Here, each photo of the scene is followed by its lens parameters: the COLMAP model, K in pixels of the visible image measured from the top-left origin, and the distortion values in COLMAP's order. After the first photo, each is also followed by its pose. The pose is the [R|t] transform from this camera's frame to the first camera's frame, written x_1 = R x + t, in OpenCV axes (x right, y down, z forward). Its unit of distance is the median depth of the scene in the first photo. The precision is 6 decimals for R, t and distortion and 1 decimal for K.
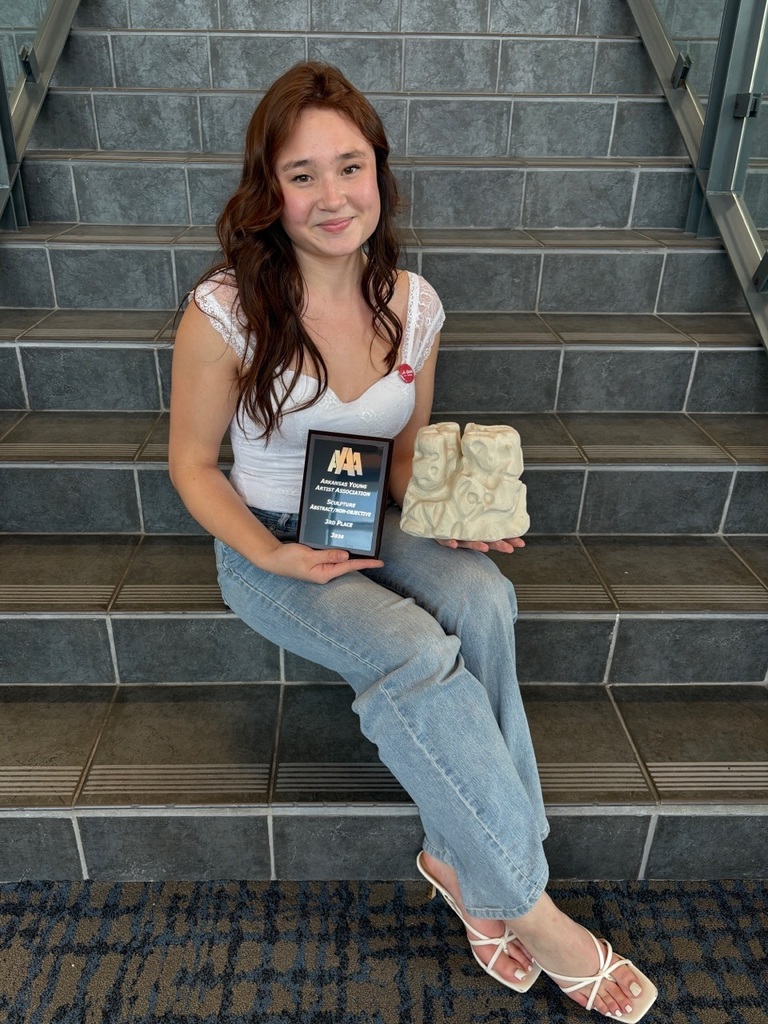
lens RADIAL K [[840.7, 0, 357.0], [0, 840.7, 551.4], [0, 0, 1]] dist [0.015641, -0.012657]
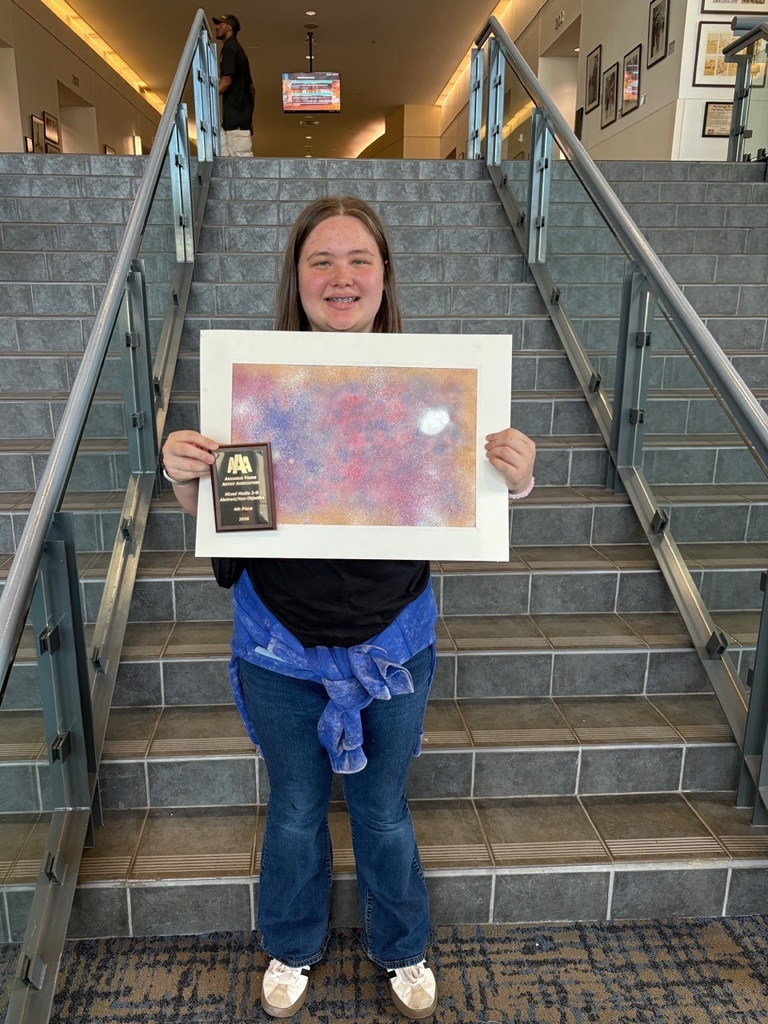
lens RADIAL K [[840.7, 0, 353.0], [0, 840.7, 544.4], [0, 0, 1]] dist [0.015641, -0.012657]
pose [[0.999173, -0.019799, 0.035508, -0.155107], [0.027016, 0.976023, -0.215982, 0.032815], [-0.030381, 0.216763, 0.975751, -0.576785]]
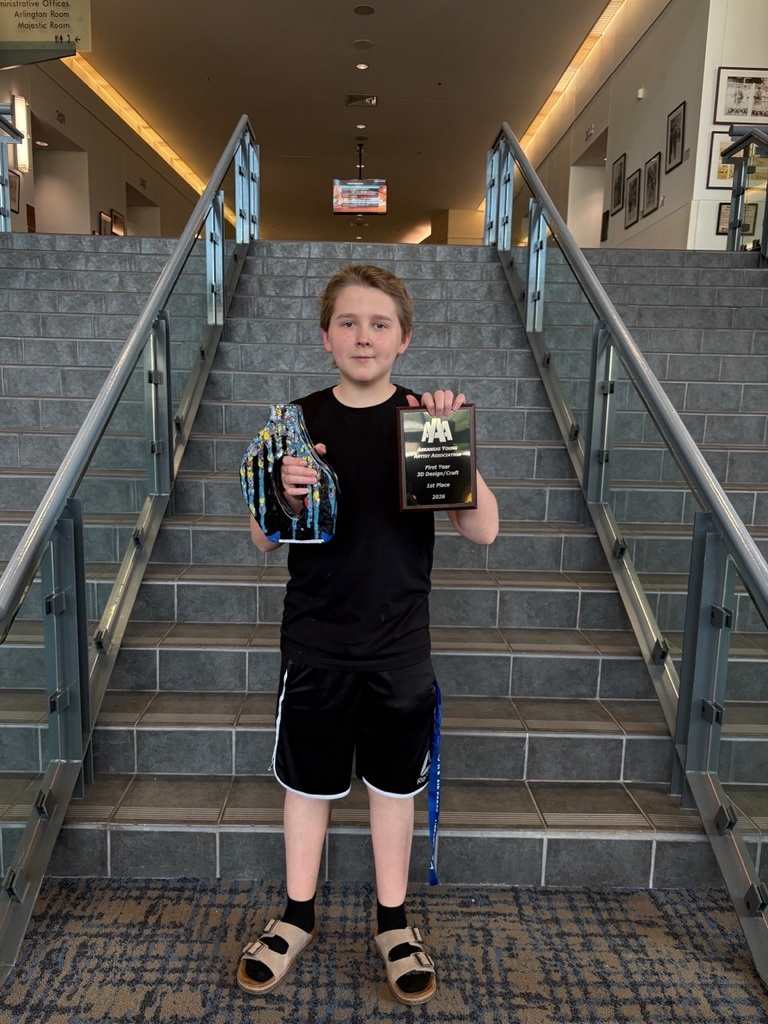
lens RADIAL K [[840.7, 0, 364.7], [0, 840.7, 544.8], [0, 0, 1]] dist [0.015641, -0.012657]
pose [[0.999918, 0.012116, -0.004158, -0.020702], [-0.012810, 0.948130, -0.317624, 0.249391], [0.000094, 0.317651, 0.948208, -0.729297]]
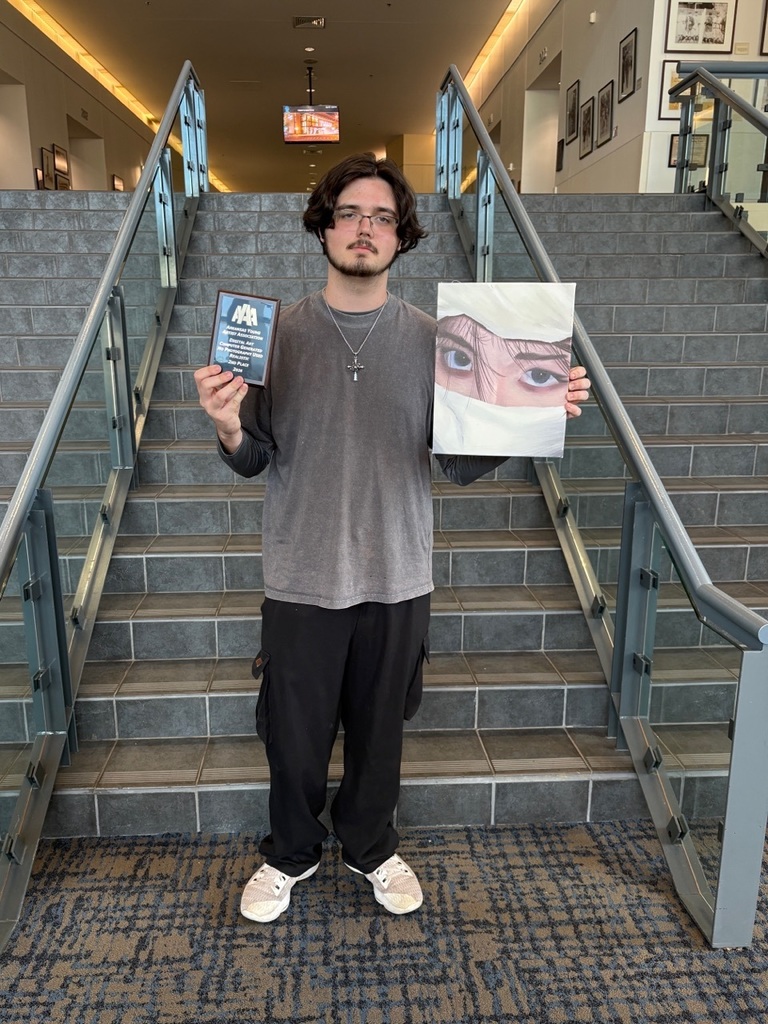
lens RADIAL K [[840.7, 0, 363.6], [0, 840.7, 545.3], [0, 0, 1]] dist [0.015641, -0.012657]
pose [[0.999168, -0.023342, 0.033444, -0.000399], [0.030671, 0.970554, -0.238922, 0.198655], [-0.026882, 0.239749, 0.970463, -0.860671]]
